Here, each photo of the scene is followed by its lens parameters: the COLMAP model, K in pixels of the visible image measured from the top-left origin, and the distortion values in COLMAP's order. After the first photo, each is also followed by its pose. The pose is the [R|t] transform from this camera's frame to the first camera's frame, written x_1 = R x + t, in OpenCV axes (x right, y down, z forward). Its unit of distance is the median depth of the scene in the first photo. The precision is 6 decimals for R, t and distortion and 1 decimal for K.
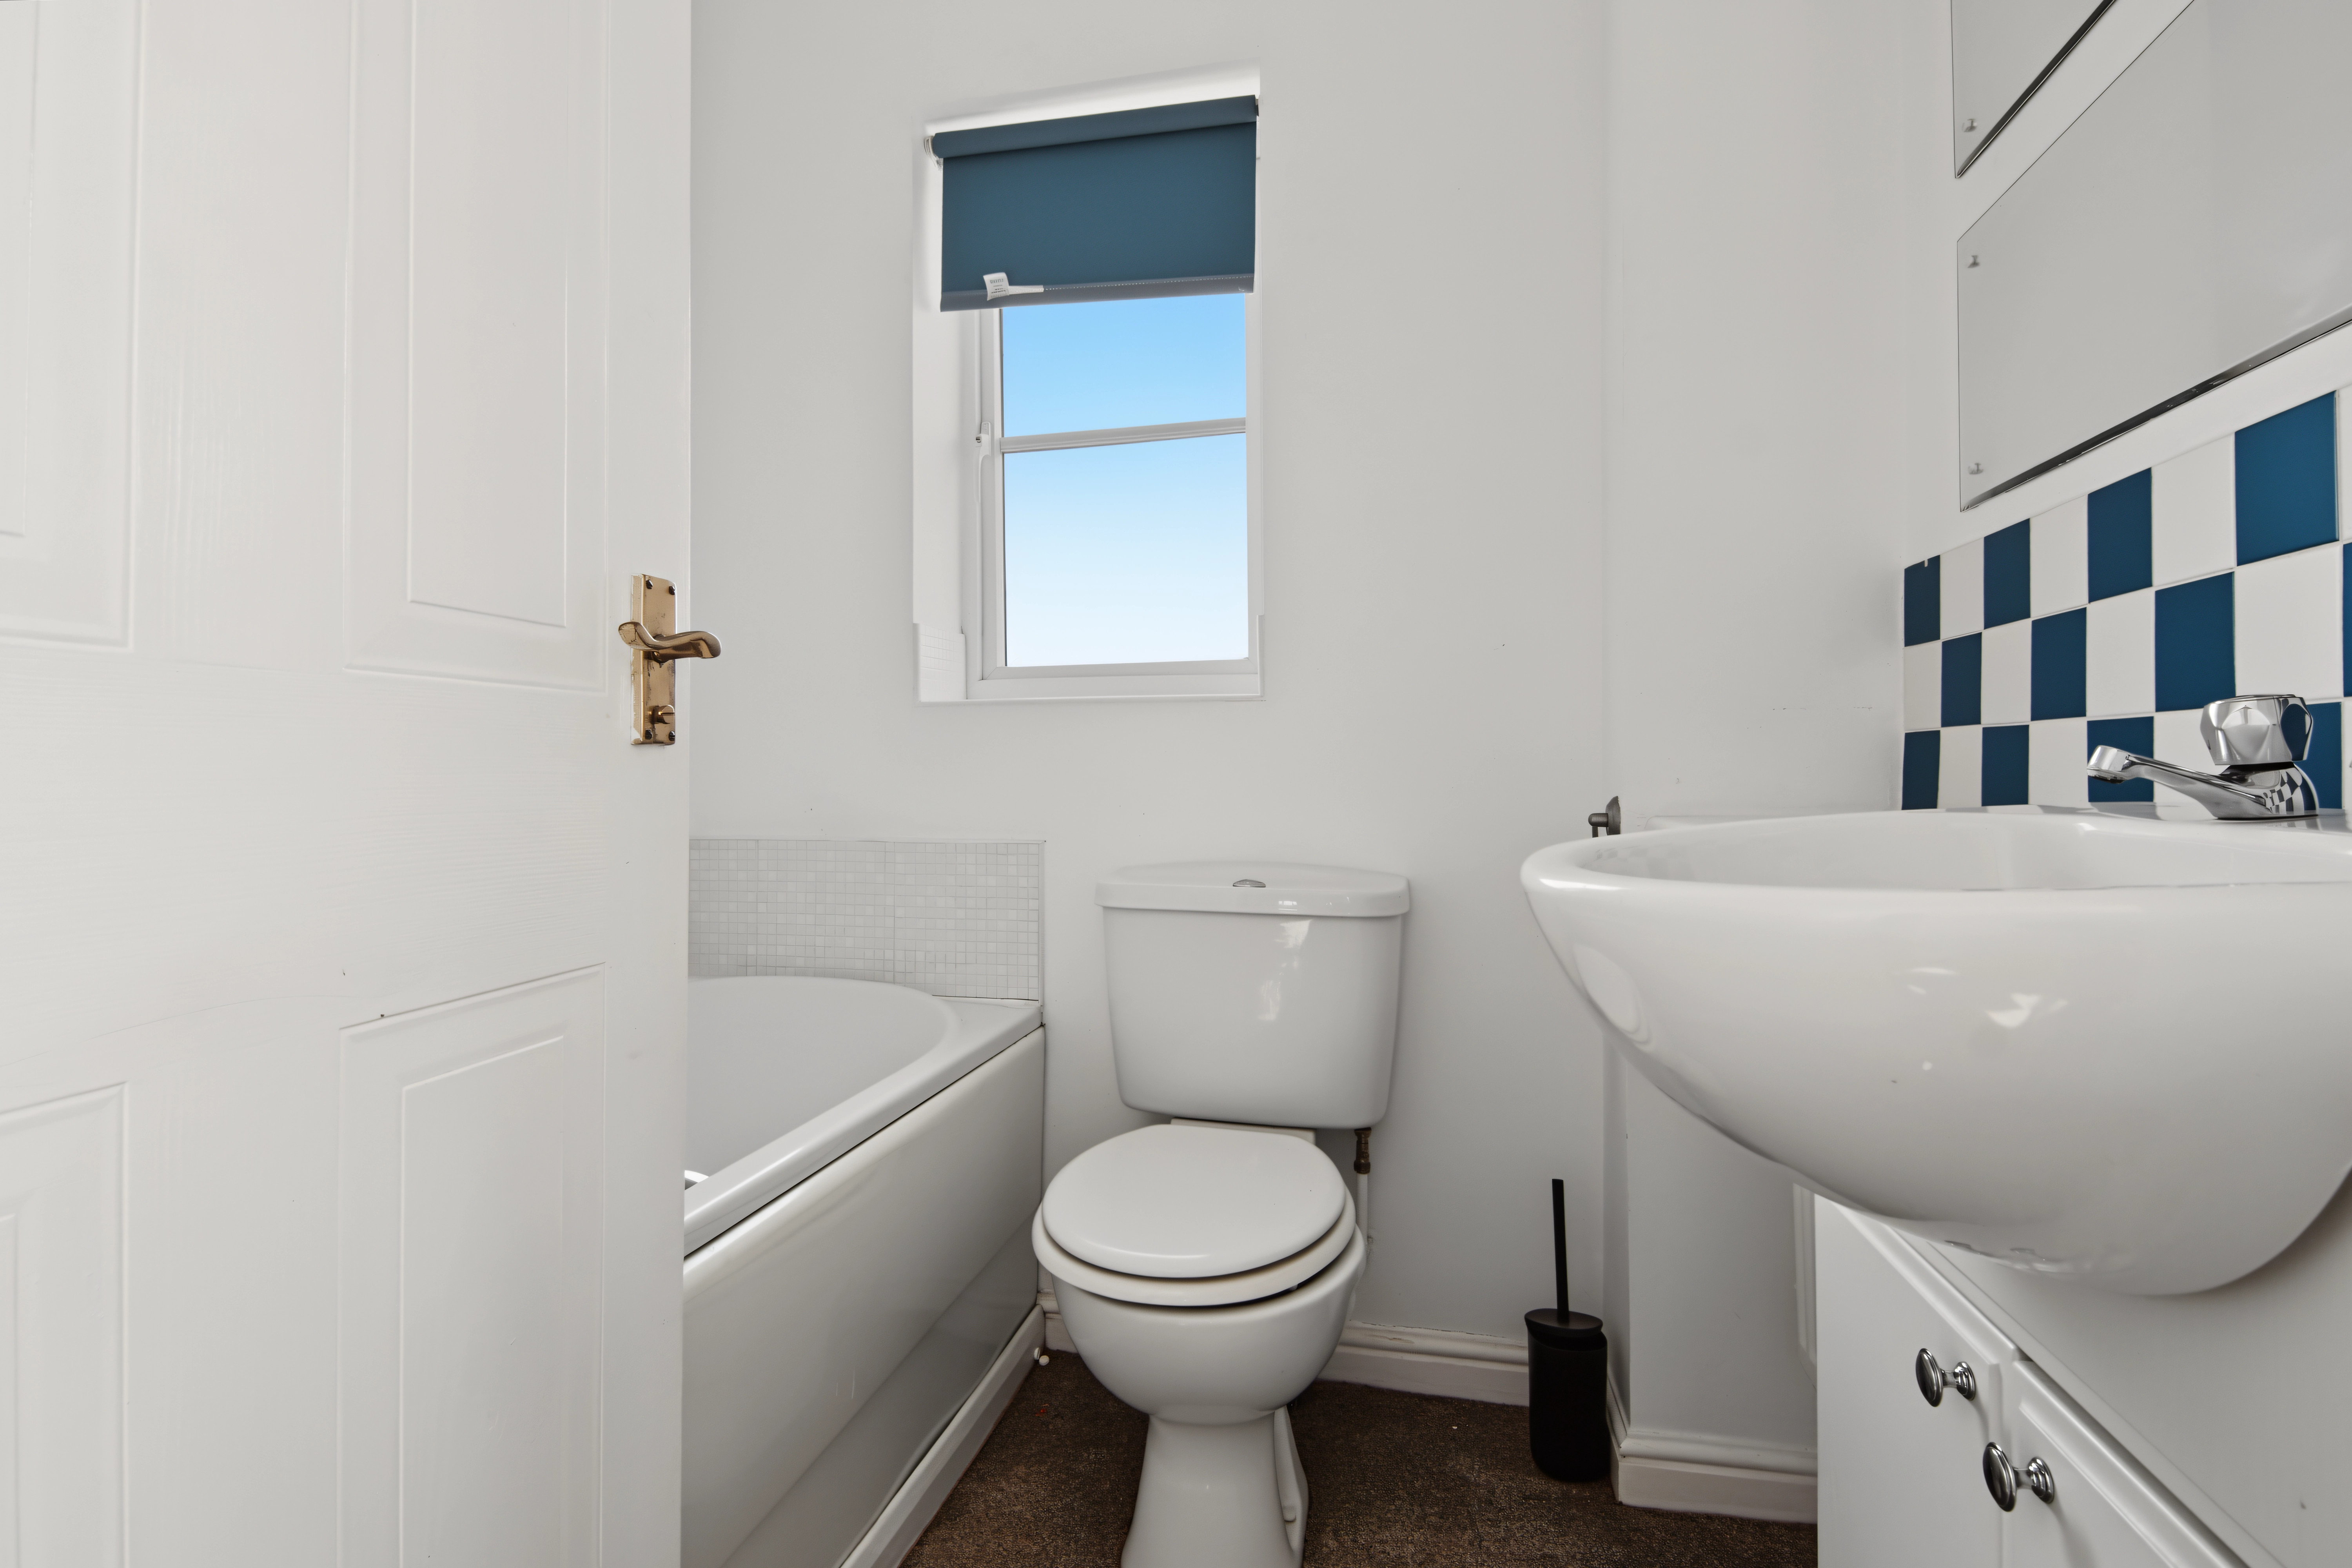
lens RADIAL K [[1164.4, 0, 1169.9], [0, 1164.4, 777.7], [0, 0, 1]] dist [-0.000331, -0.001191]
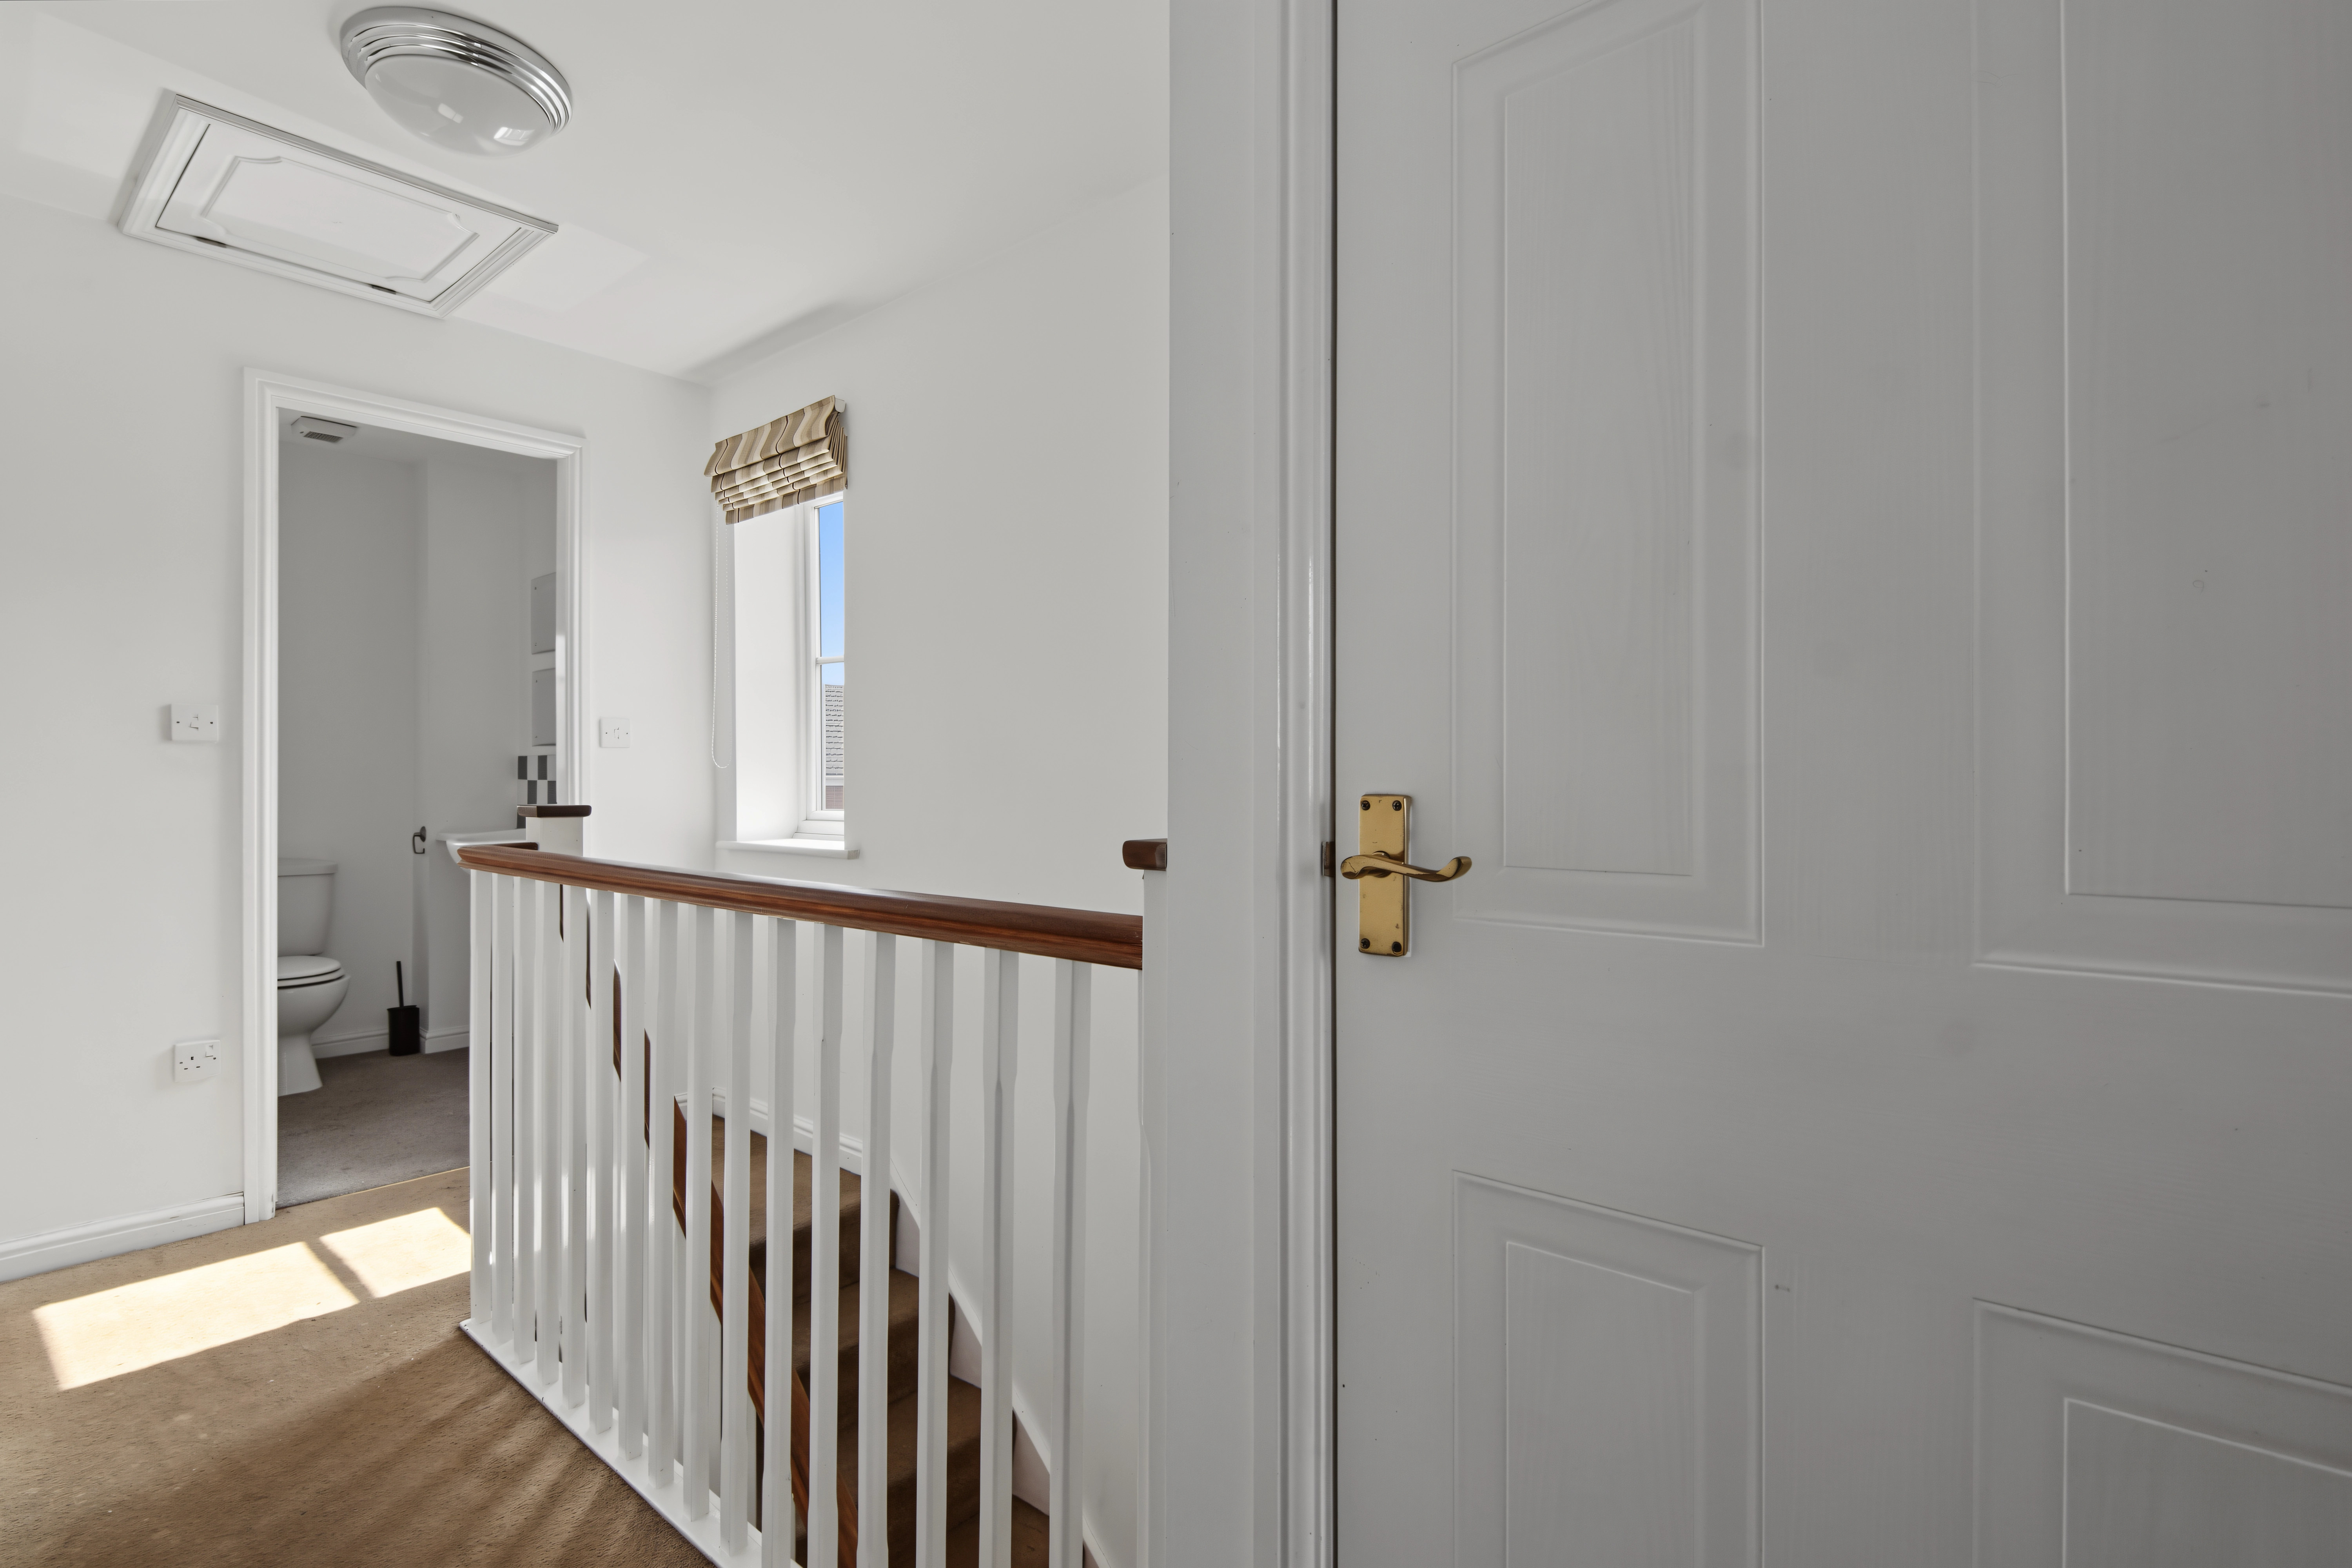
lens RADIAL K [[1164.4, 0, 1169.8], [0, 1164.4, 782.8], [0, 0, 1]] dist [-0.000331, -0.001191]
pose [[0.485685, 0.002864, 0.874129, -1.443320], [-0.001689, 0.999996, -0.002339, -0.100894], [-0.874132, -0.000340, 0.485688, -2.361763]]
